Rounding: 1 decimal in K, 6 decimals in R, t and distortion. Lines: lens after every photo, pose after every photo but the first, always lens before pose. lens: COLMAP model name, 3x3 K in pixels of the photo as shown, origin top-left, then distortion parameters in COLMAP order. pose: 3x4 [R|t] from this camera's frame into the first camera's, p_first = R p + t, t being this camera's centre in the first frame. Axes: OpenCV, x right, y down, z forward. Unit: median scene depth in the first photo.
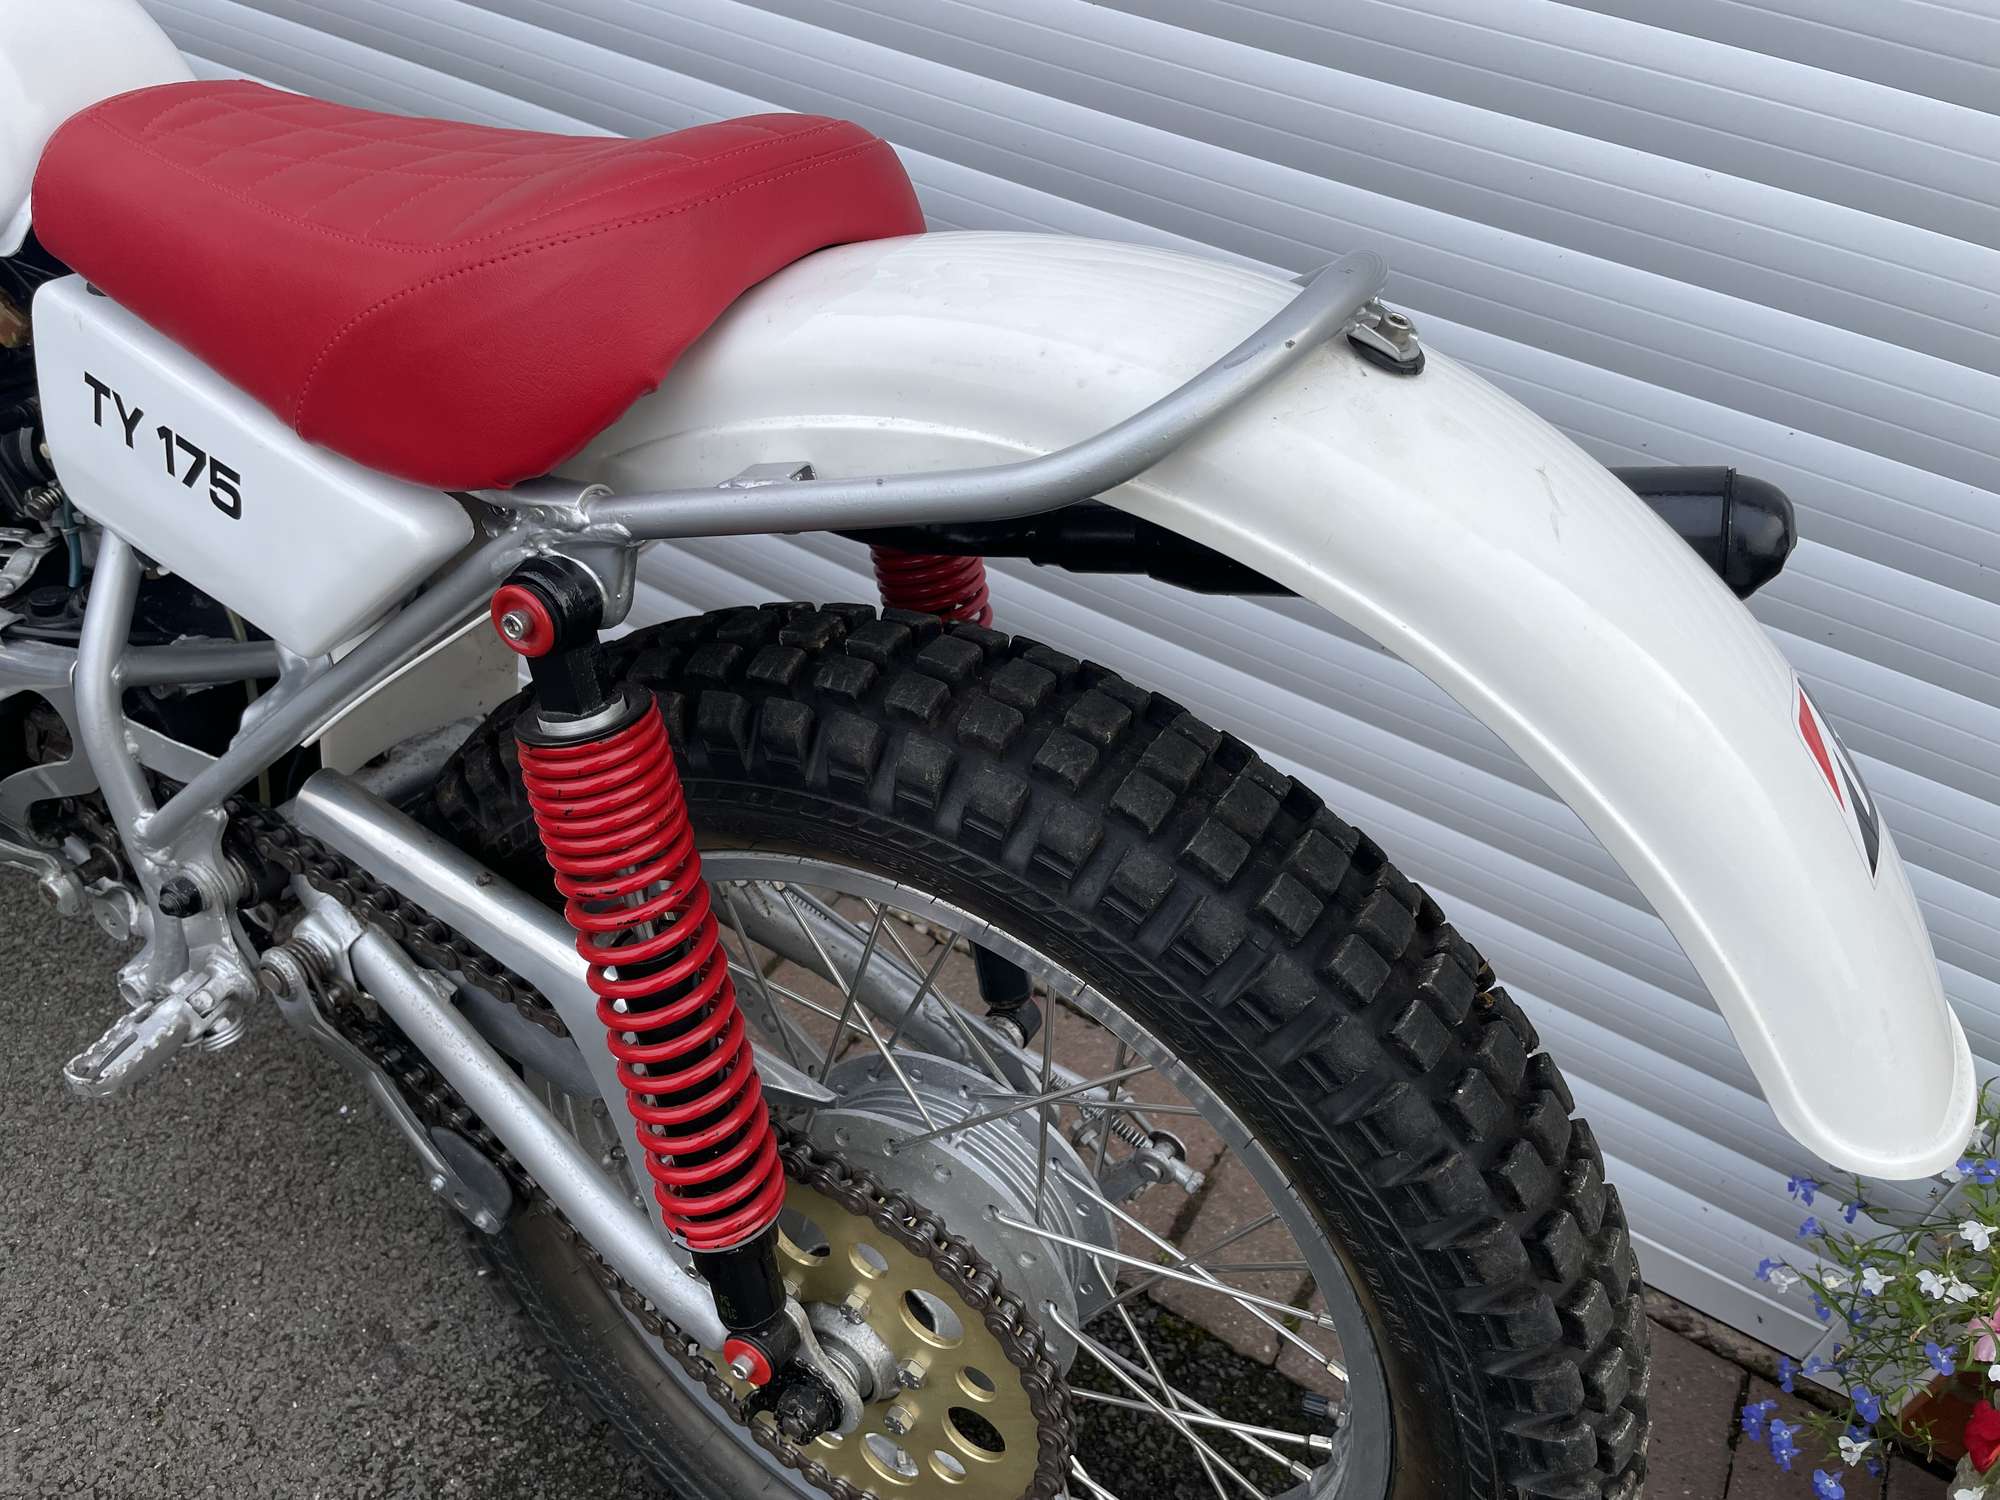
lens RADIAL K [[1543.6, 0, 993.4], [0, 1543.6, 744.8], [0, 0, 1]] dist [0.078885, -0.119488]
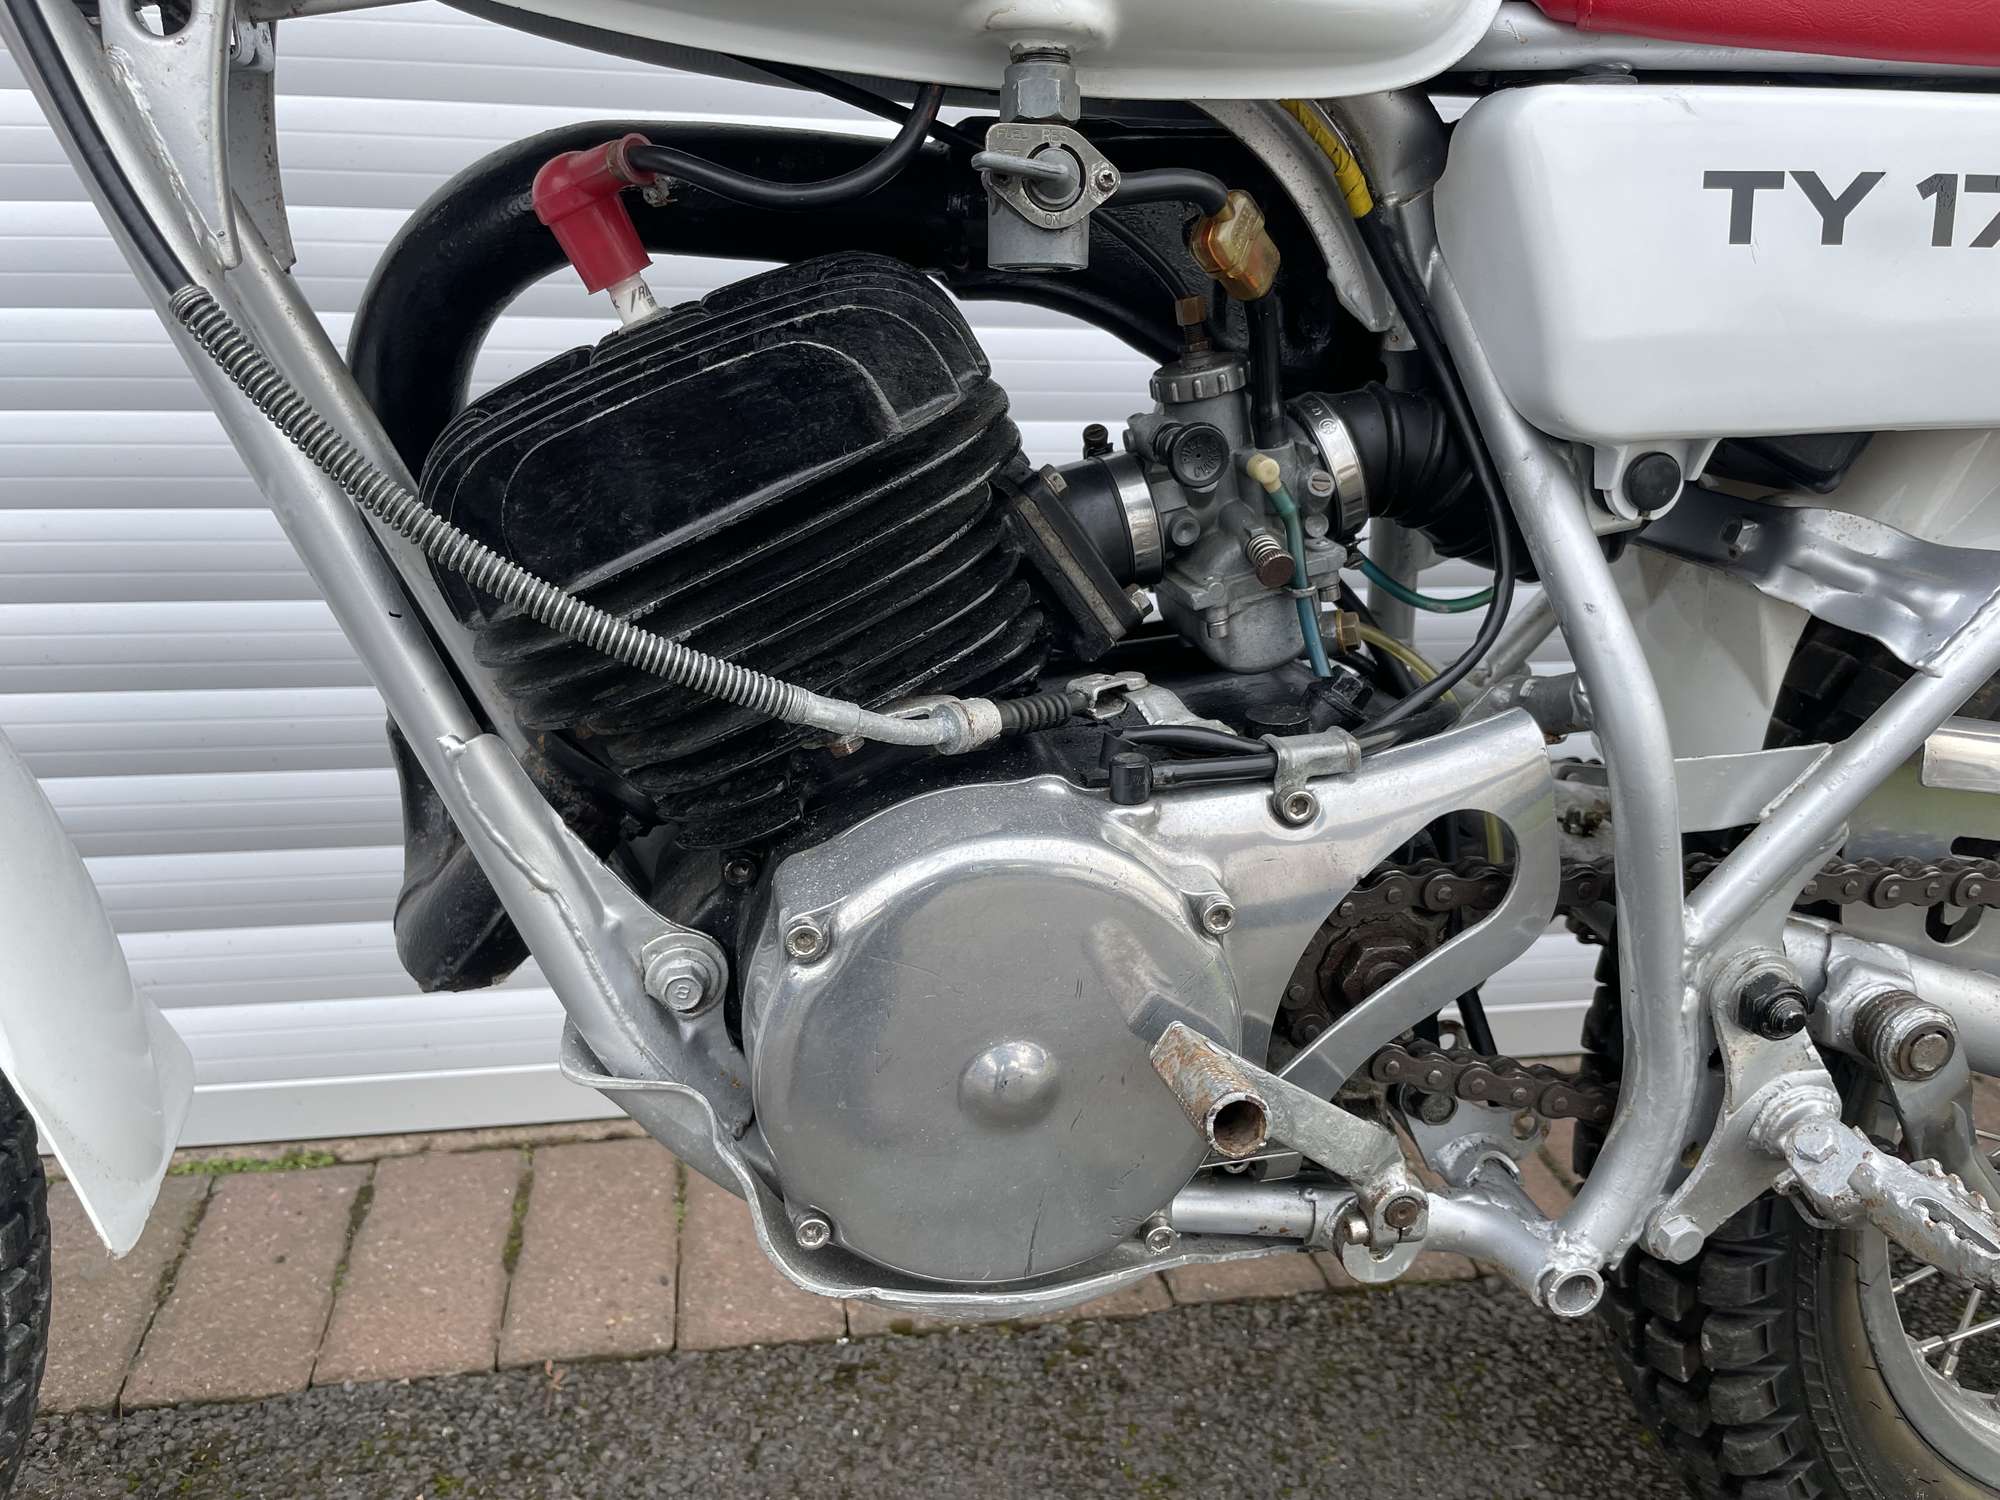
lens RADIAL K [[1543.6, 0, 1005.0], [0, 1543.6, 746.3], [0, 0, 1]] dist [0.078885, -0.119488]
pose [[0.762563, -0.317119, 0.563856, -0.802092], [0.444004, 0.890464, -0.099668, -0.055383], [-0.470487, 0.326357, 0.819837, 0.428755]]
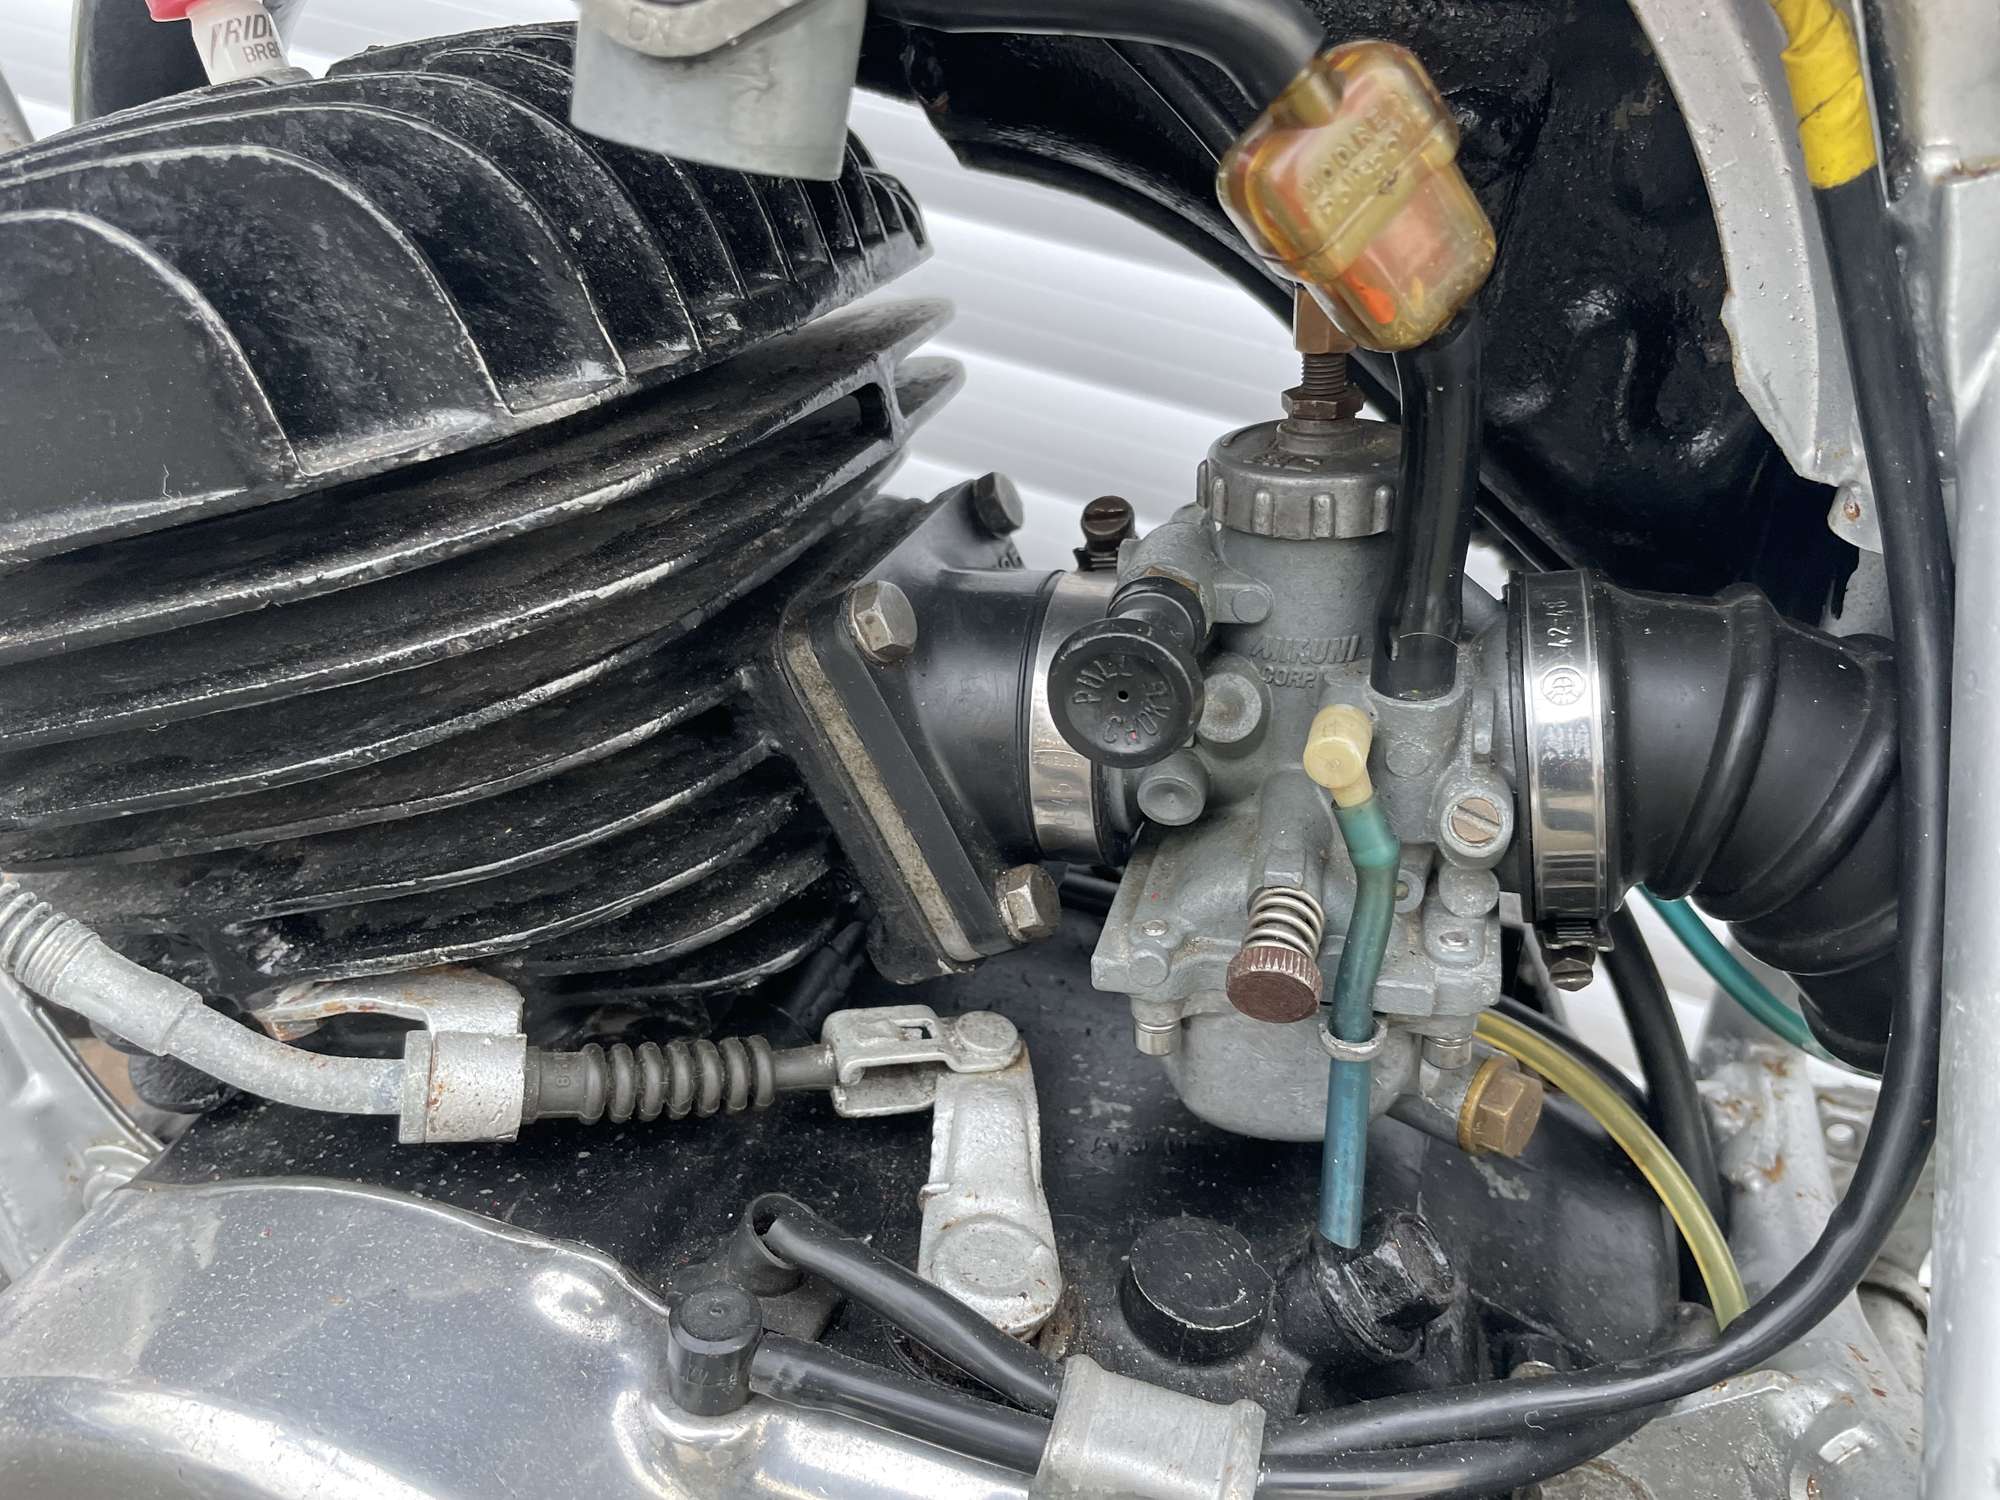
lens RADIAL K [[1543.6, 0, 985.0], [0, 1543.6, 761.8], [0, 0, 1]] dist [0.078885, -0.119488]
pose [[0.976786, -0.081113, 0.198265, -0.533226], [0.095807, 0.993232, -0.065664, -0.131794], [-0.191597, 0.083135, 0.977946, 0.568423]]
